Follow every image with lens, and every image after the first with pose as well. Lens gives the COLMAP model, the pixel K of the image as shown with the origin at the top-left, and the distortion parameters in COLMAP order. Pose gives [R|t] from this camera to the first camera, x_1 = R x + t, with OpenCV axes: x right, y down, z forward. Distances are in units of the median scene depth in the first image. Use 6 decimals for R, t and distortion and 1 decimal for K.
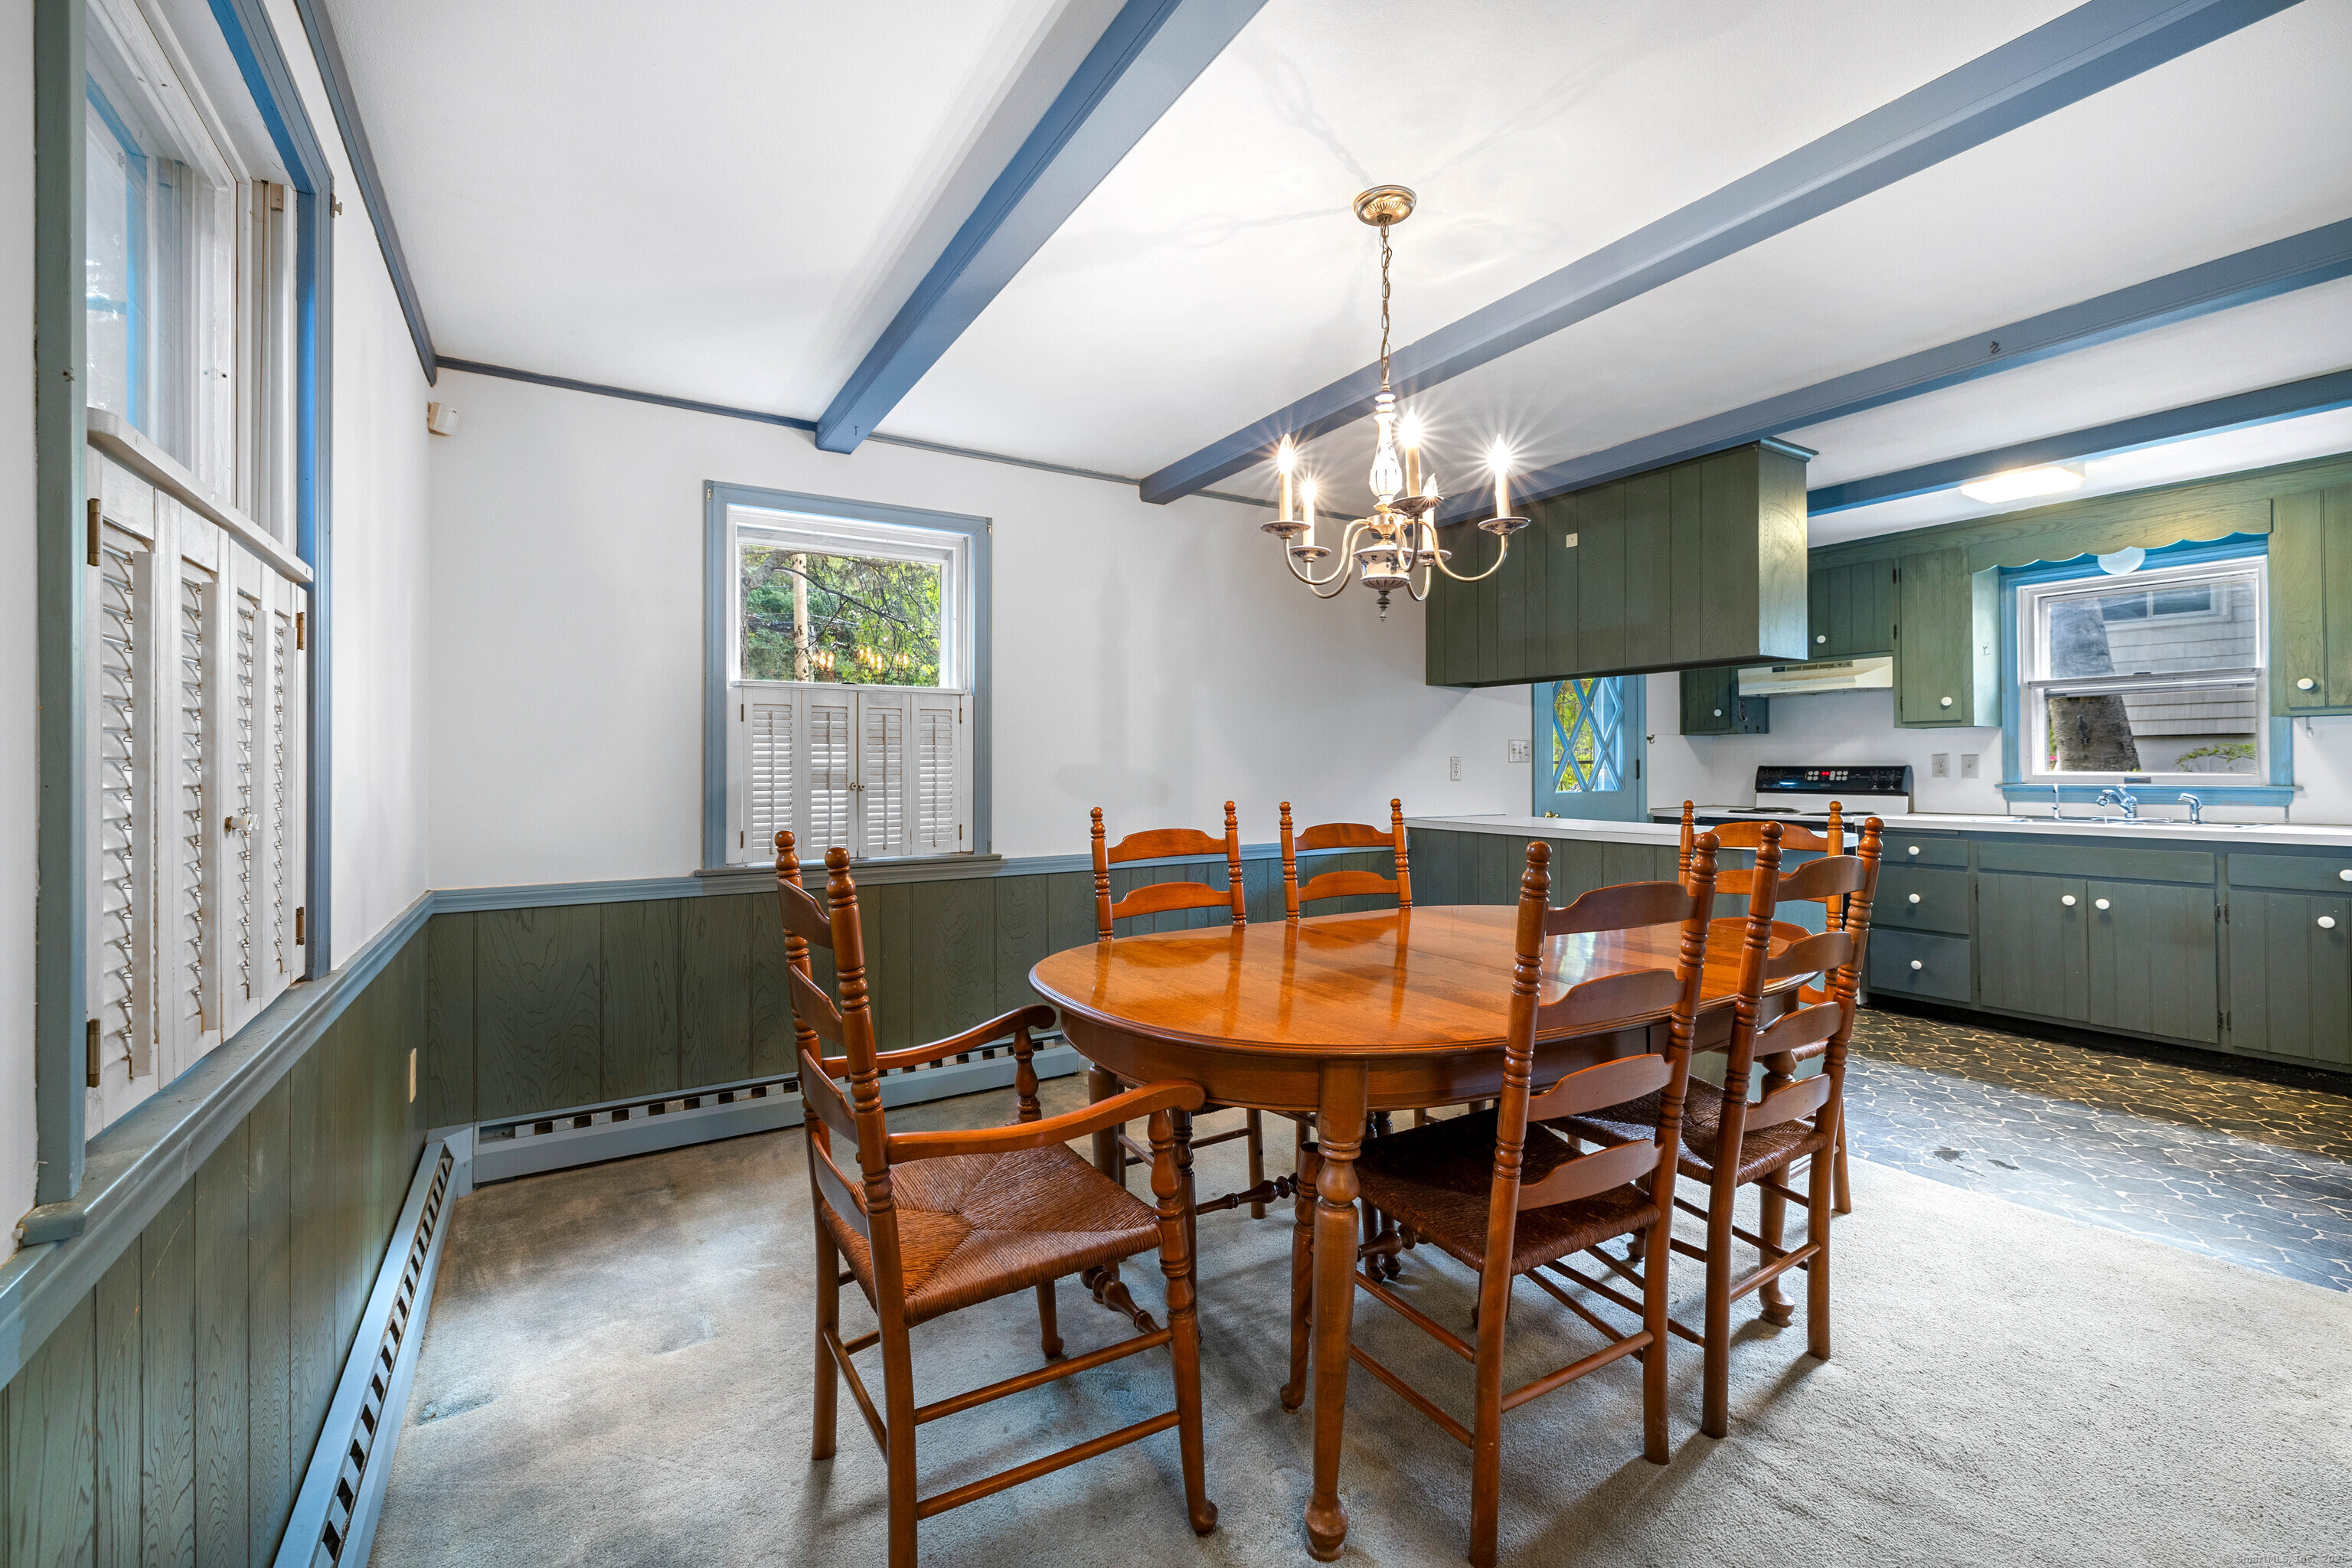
lens RADIAL K [[987.8, 0, 1178.7], [0, 987.8, 760.4], [0, 0, 1]] dist [-0.000376, 0.000238]
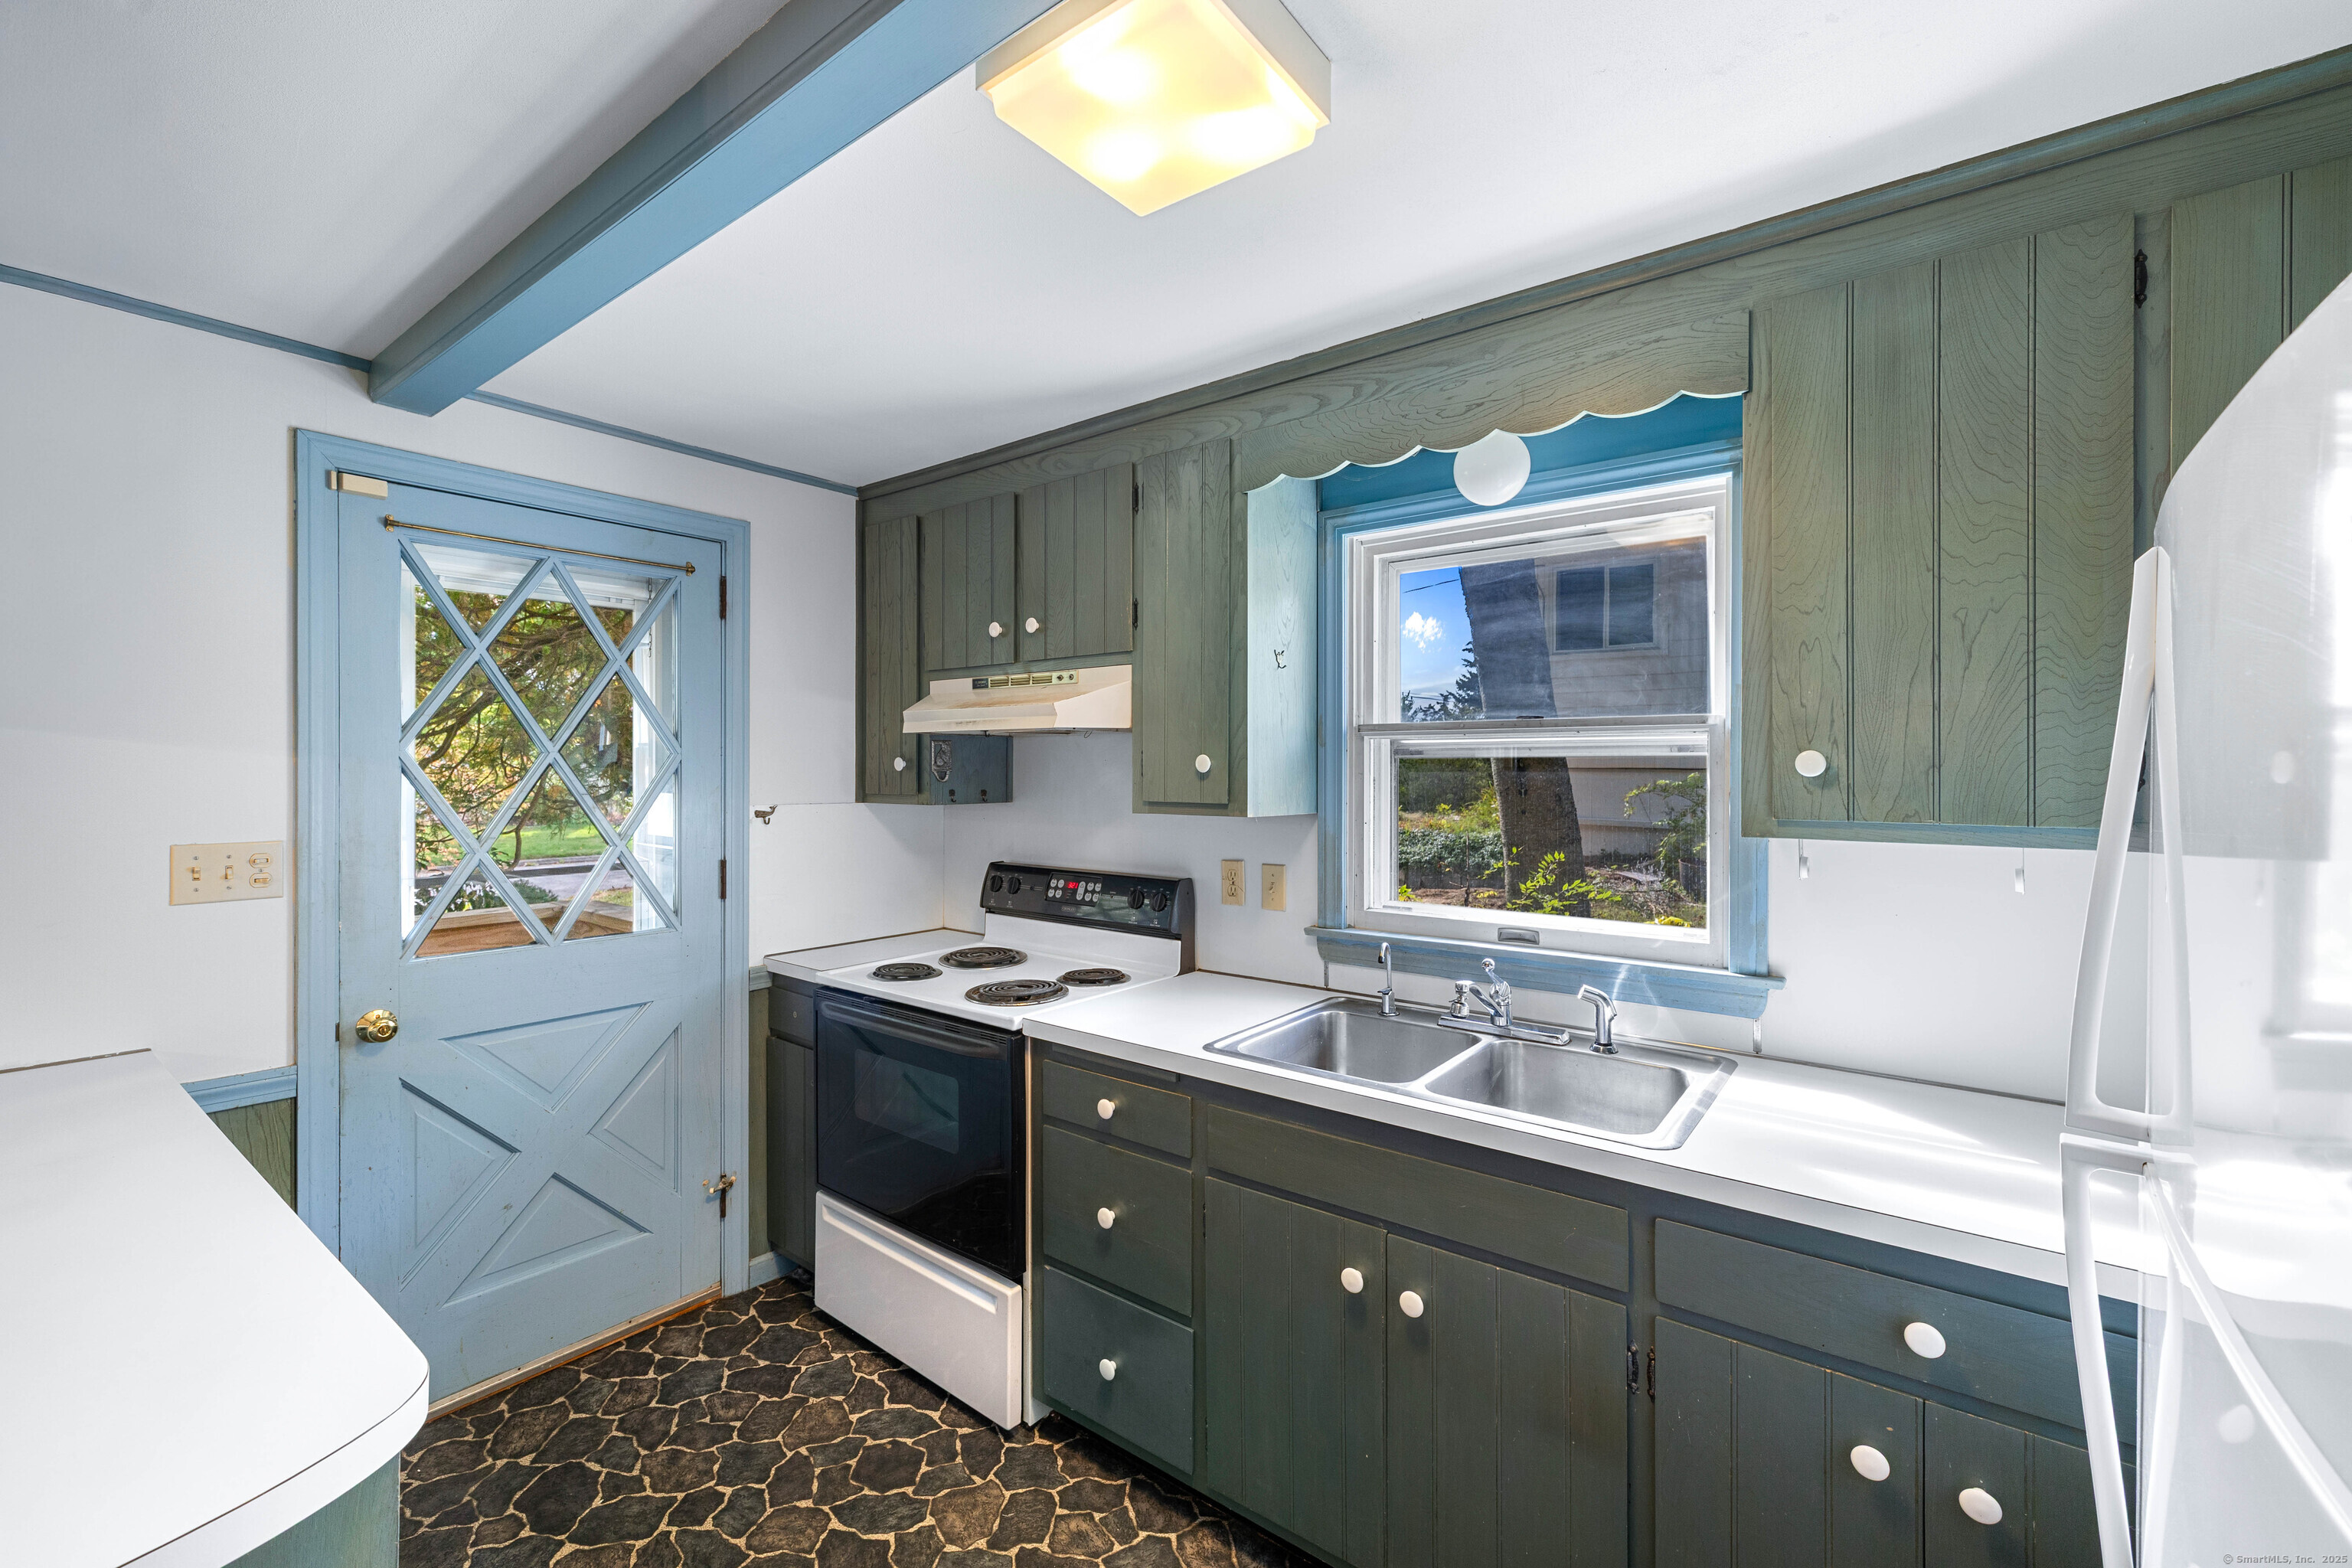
lens RADIAL K [[987.9, 0, 1170.7], [0, 987.9, 774.4], [0, 0, 1]] dist [0.002495, 0.000574]
pose [[0.937481, 0.006568, 0.347975, 0.599173], [-0.010361, 0.999905, 0.009042, -0.058695], [-0.347883, -0.012082, 0.937460, 0.564543]]
